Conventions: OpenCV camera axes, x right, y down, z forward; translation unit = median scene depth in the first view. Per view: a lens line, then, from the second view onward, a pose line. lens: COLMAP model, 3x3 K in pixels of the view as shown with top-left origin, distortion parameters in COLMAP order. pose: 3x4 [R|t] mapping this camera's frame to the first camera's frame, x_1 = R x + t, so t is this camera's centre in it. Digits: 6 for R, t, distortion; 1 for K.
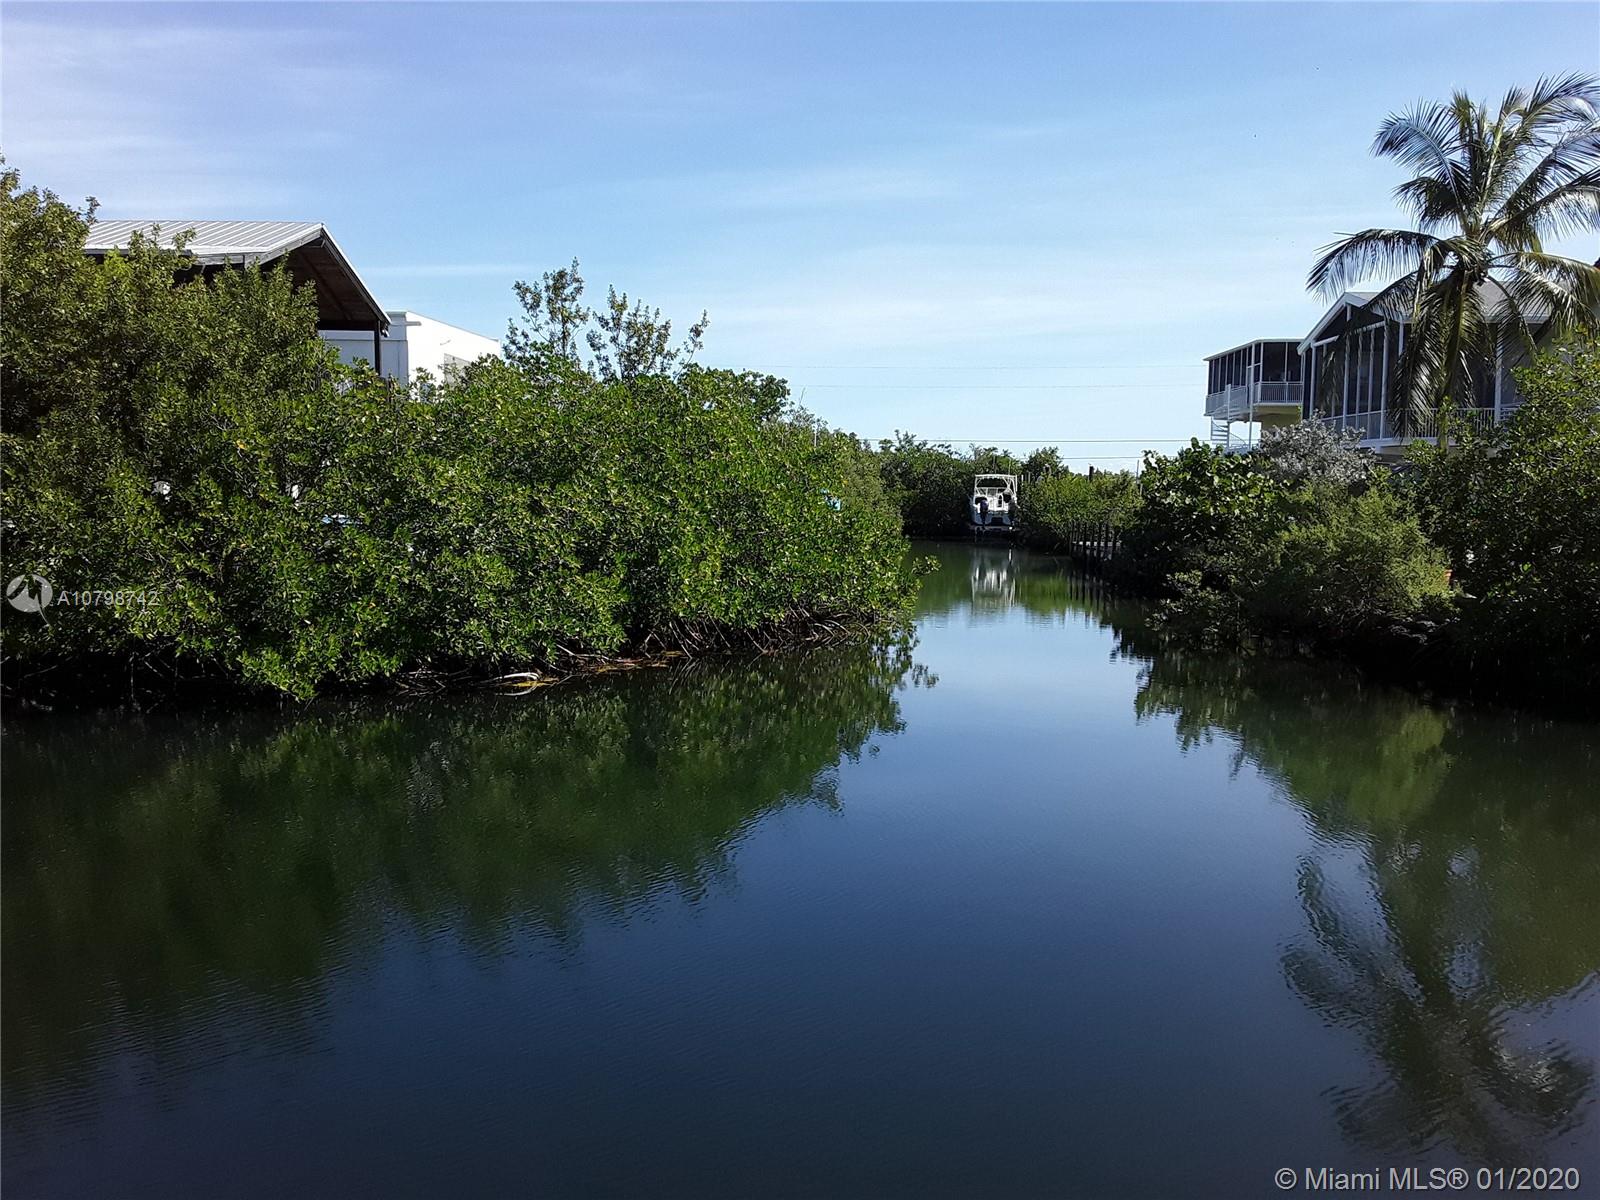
lens RADIAL K [[1484.1, 0, 804.2], [0, 1484.1, 529.5], [0, 0, 1]] dist [0.003801, 0.002277]
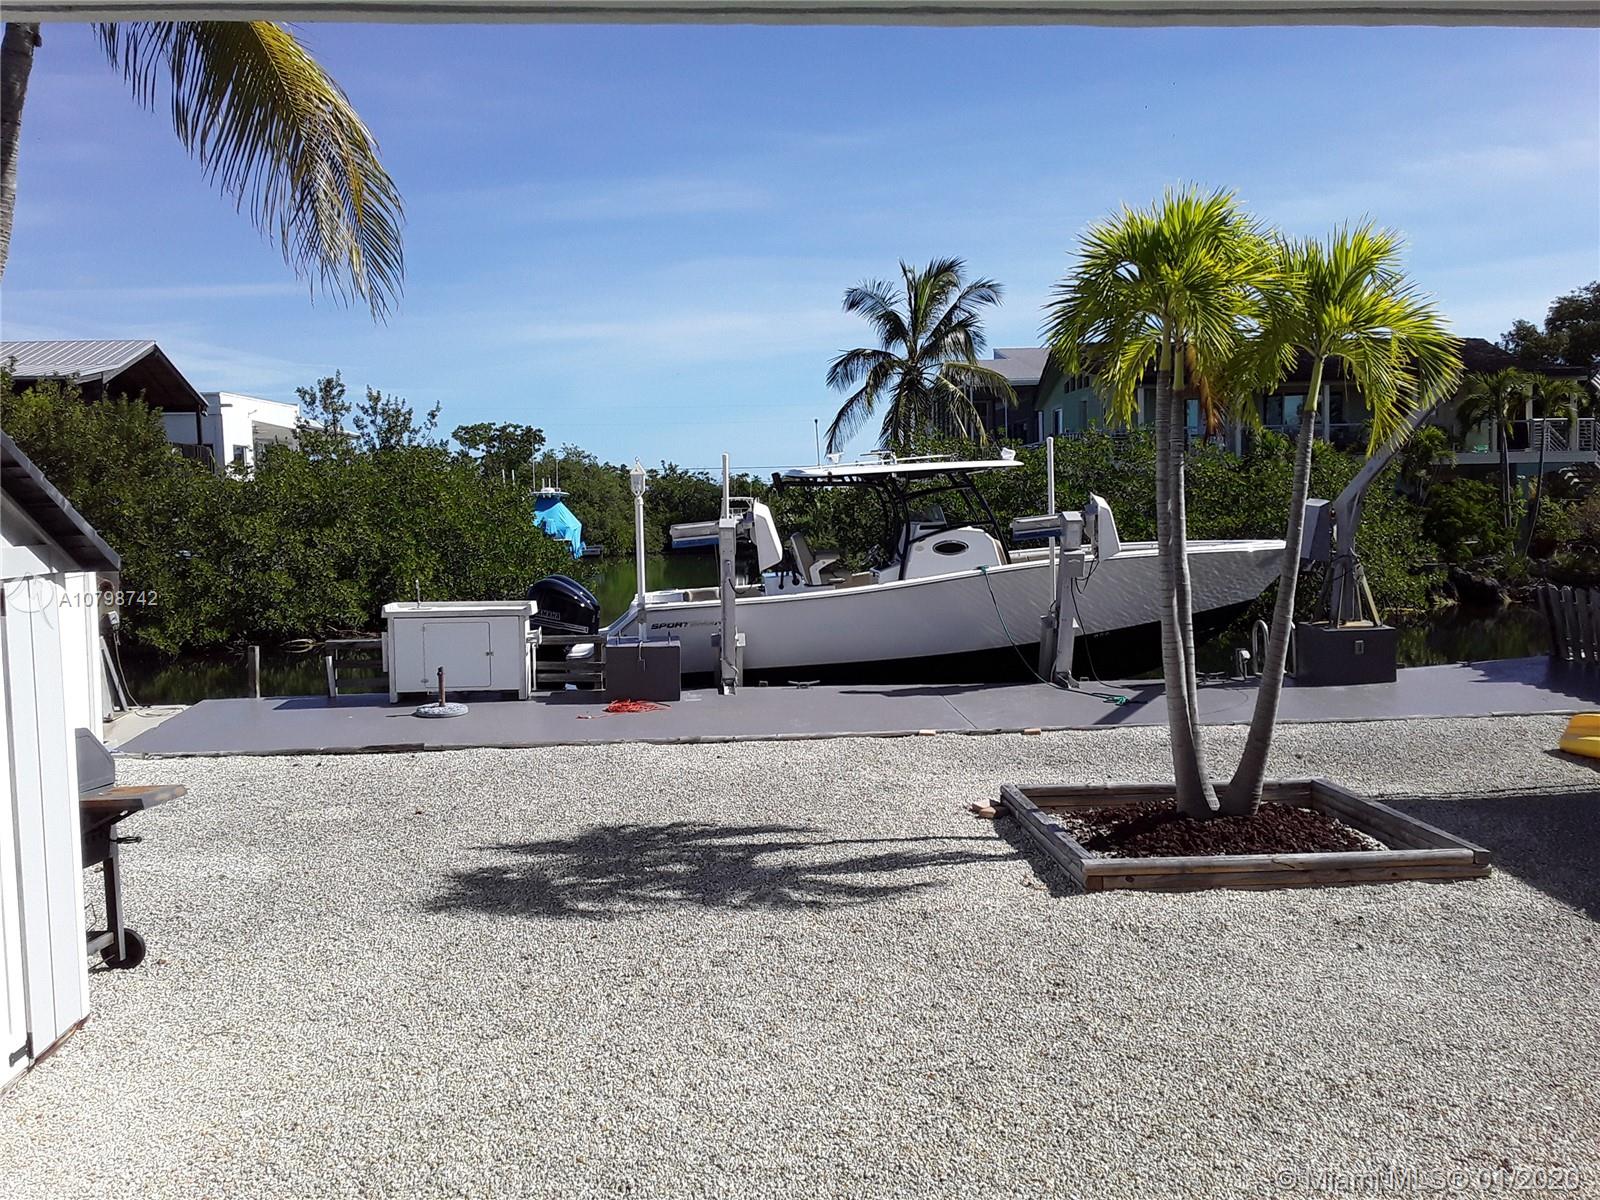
lens RADIAL K [[1470.5, 0, 800.0], [0, 1470.5, 600.0], [0, 0, 1]] dist [0.203048, -0.544686]
pose [[0.994179, -0.036445, 0.101394, 0.141678], [0.032547, 0.998676, 0.039838, 0.000505], [-0.102711, -0.036306, 0.994048, -0.527947]]
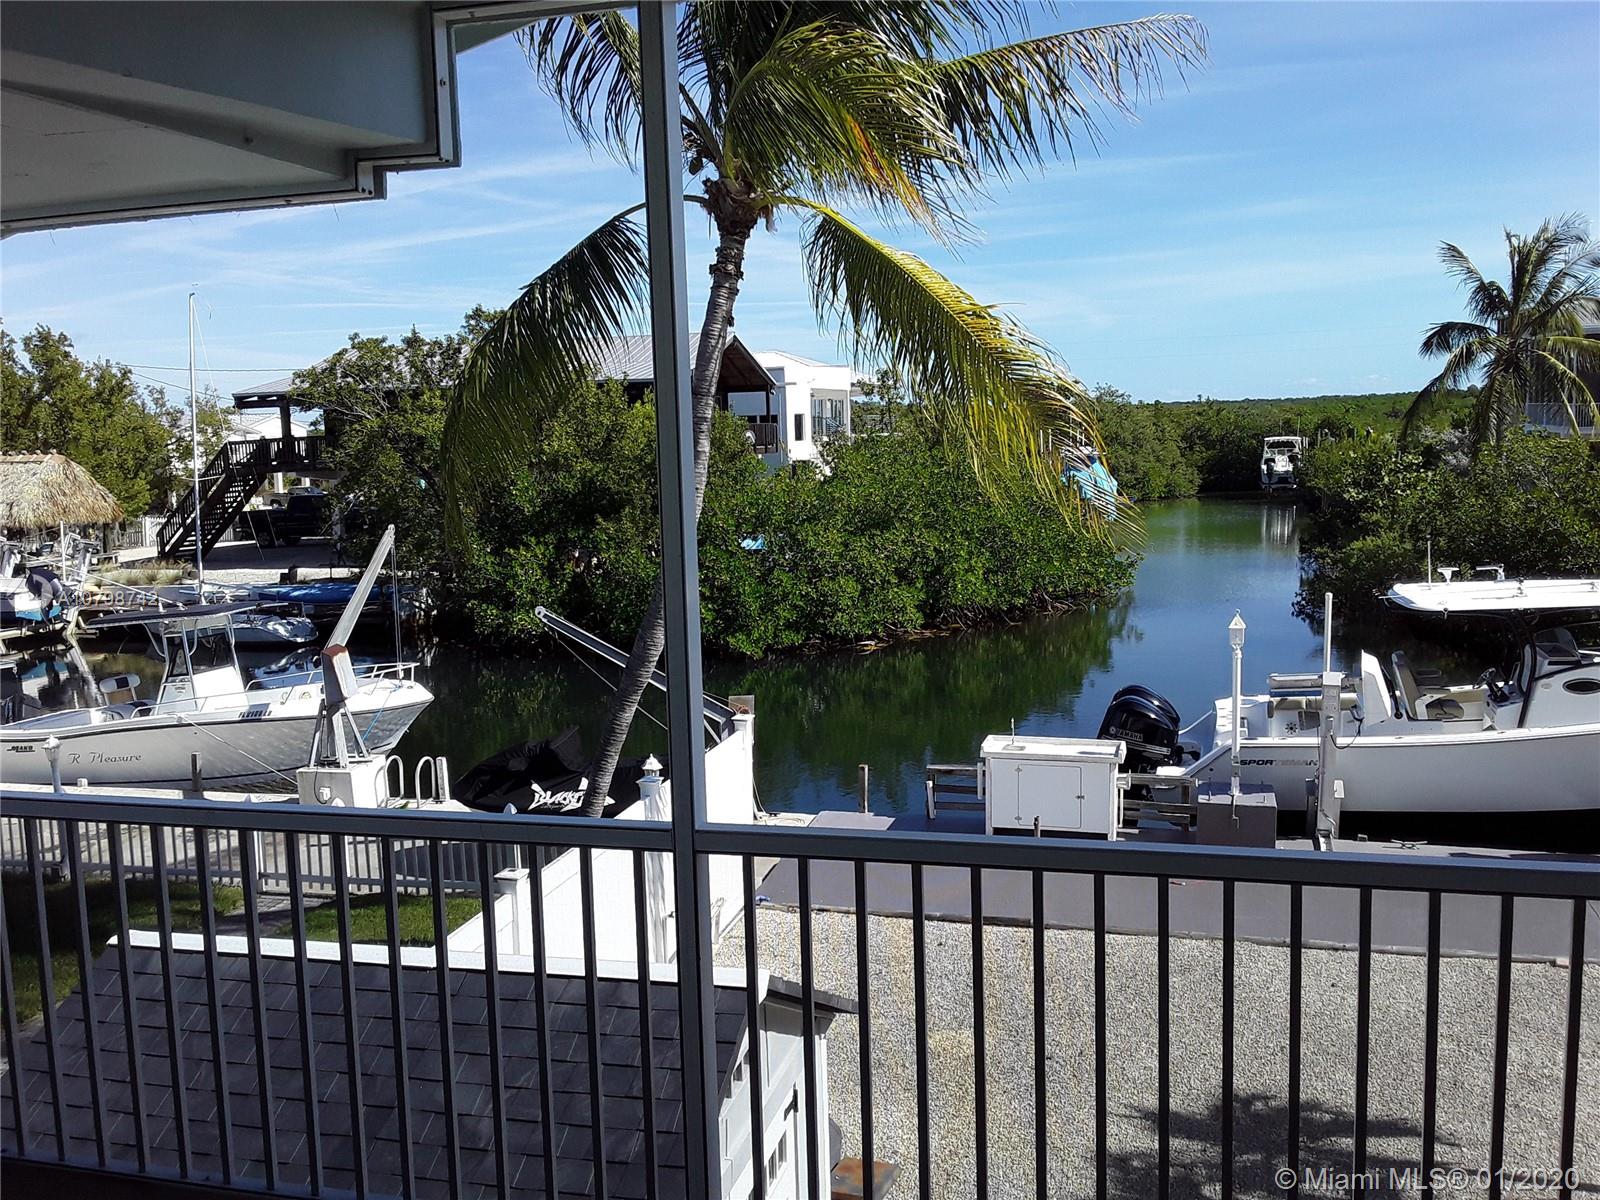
lens RADIAL K [[1490.0, 0, 800.0], [0, 1490.0, 600.0], [0, 0, 1]] dist [0.087942, -0.181851]
pose [[0.970908, -0.005509, -0.239391, 0.116227], [0.029330, 0.994943, 0.096059, -0.090561], [0.237652, -0.100286, 0.966160, -0.537926]]
